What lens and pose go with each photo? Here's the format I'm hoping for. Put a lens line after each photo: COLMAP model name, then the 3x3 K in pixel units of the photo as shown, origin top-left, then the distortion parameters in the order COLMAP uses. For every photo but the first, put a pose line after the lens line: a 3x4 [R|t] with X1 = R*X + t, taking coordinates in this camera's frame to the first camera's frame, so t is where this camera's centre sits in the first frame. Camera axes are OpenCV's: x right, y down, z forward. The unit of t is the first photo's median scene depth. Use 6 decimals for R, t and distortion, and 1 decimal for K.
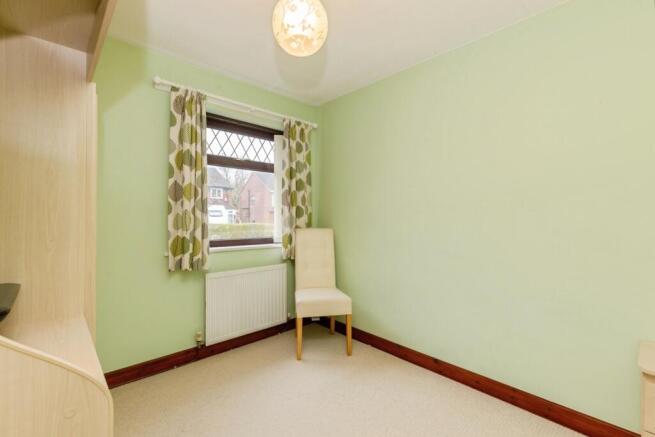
lens RADIAL K [[296.7, 0, 329.3], [0, 296.7, 214.4], [0, 0, 1]] dist [0.010917, -0.000998]
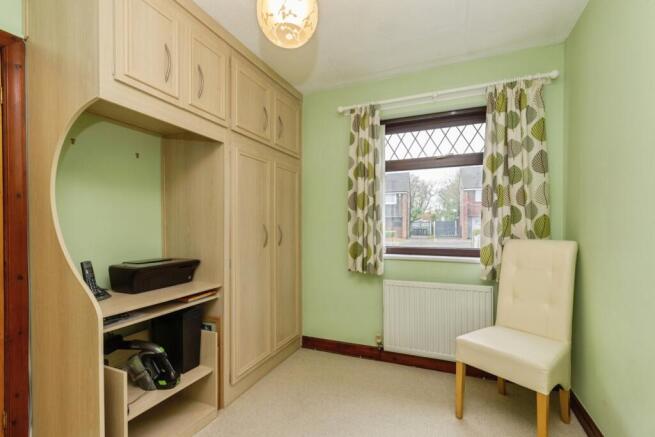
lens RADIAL K [[296.7, 0, 329.1], [0, 296.7, 224.2], [0, 0, 1]] dist [0.010917, -0.000998]
pose [[0.405707, -0.004799, -0.913991, 0.435212], [0.018351, 0.999827, 0.002896, 0.003966], [0.913819, -0.017948, 0.405725, 0.414785]]
